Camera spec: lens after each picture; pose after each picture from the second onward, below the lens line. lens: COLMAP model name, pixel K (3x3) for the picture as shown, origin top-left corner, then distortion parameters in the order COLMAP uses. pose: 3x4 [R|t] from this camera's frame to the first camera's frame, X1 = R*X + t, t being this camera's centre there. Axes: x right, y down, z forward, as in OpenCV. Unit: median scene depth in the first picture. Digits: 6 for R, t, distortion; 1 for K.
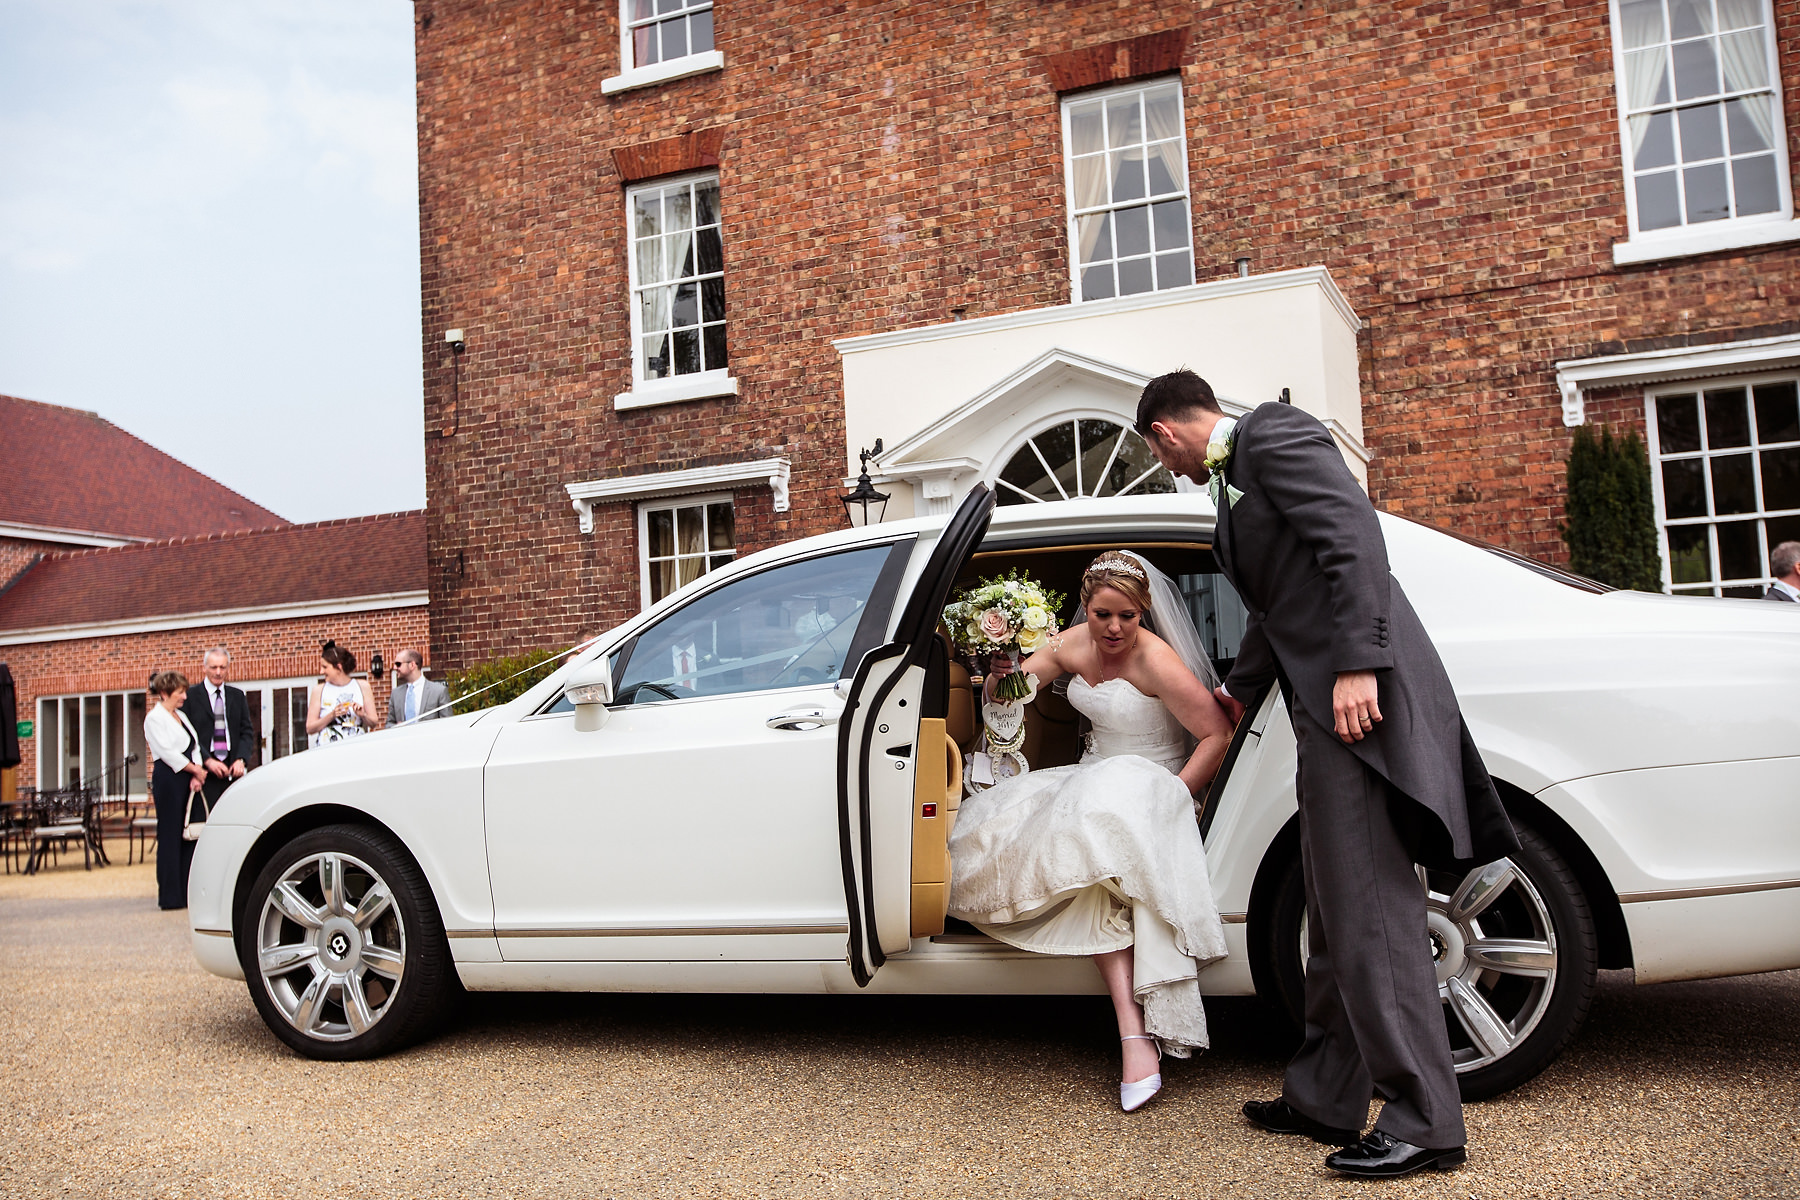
lens RADIAL K [[1659.8, 0, 877.6], [0, 1659.8, 599.5], [0, 0, 1]] dist [0.003588, 0.000000]
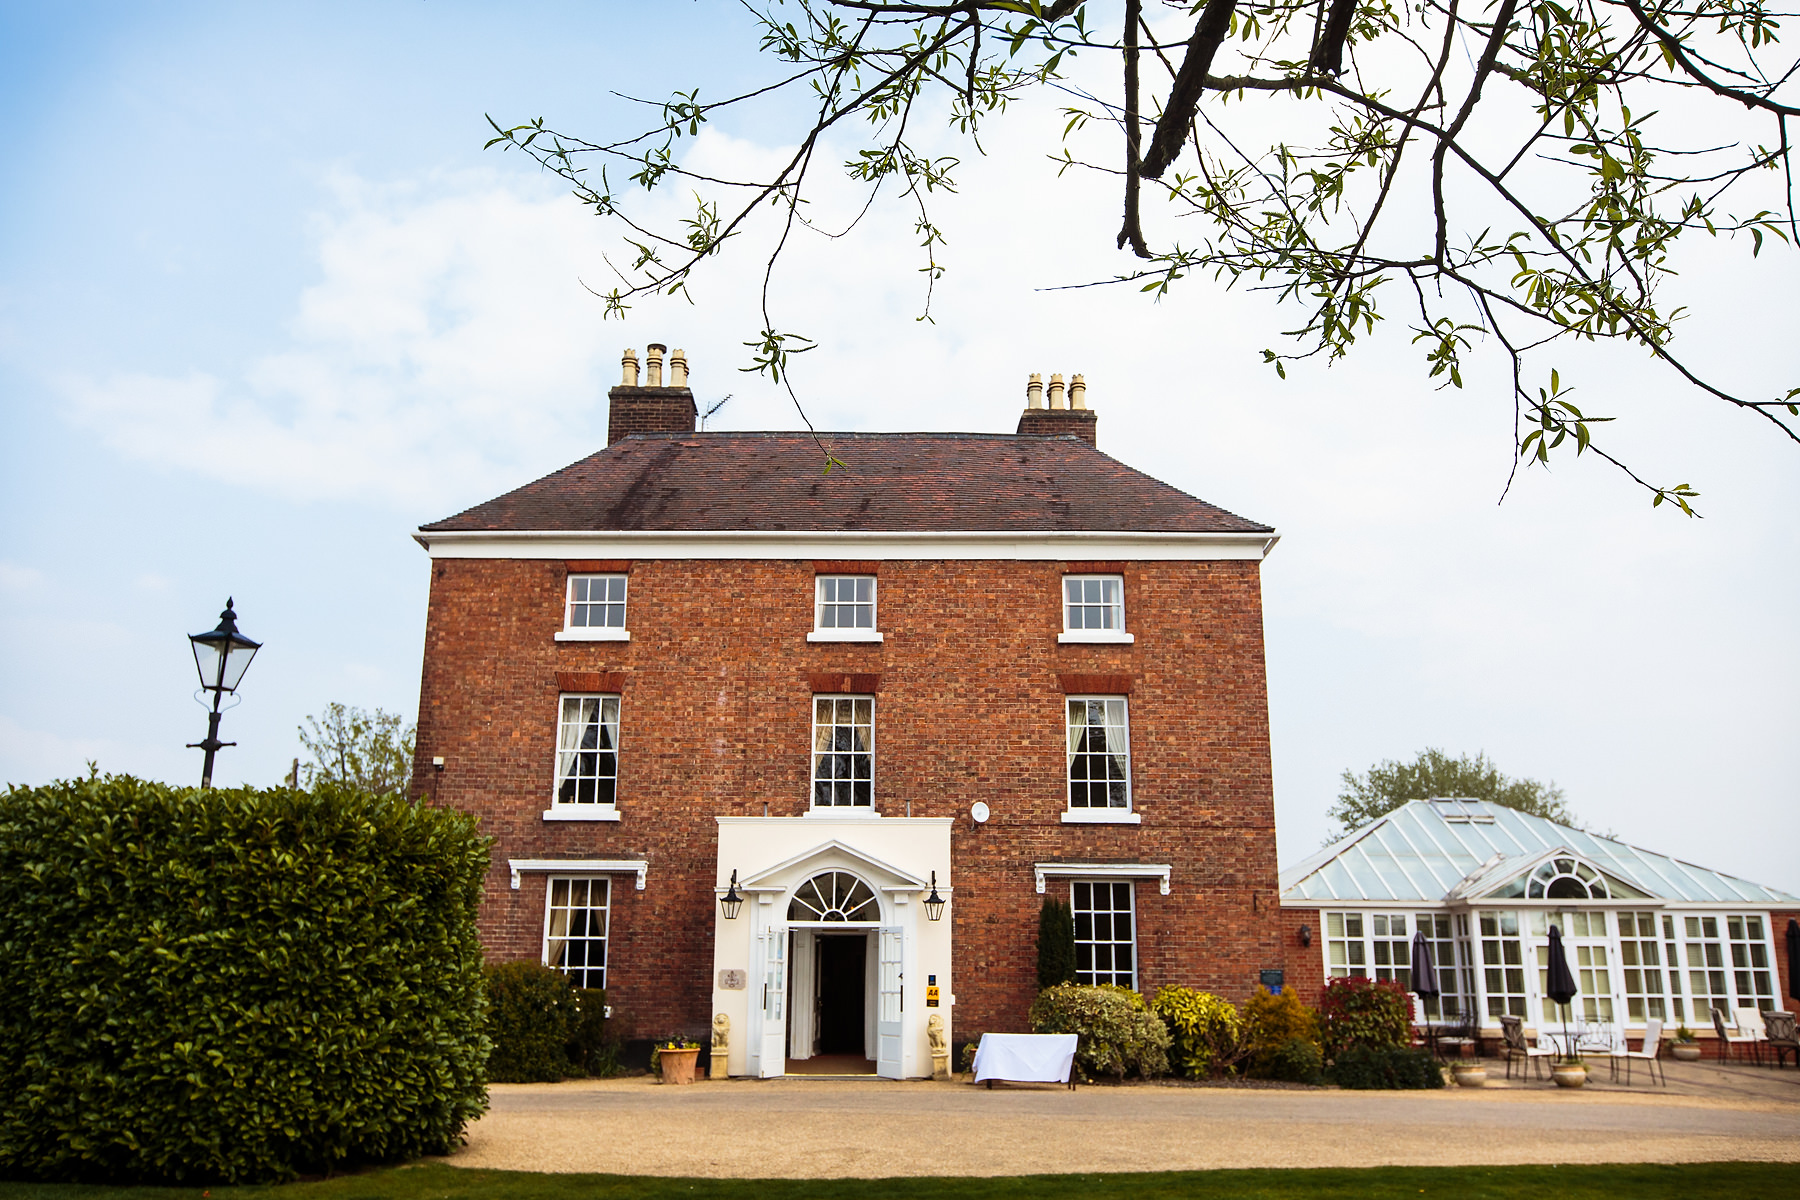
lens RADIAL K [[1521.0, 0, 884.5], [0, 1521.0, 592.9], [0, 0, 1]] dist [0.008379, -0.003130]
pose [[0.919484, 0.155506, 0.361064, -0.477260], [-0.085420, 0.975526, -0.202616, -0.056129], [-0.383735, 0.155460, 0.910263, -0.697060]]
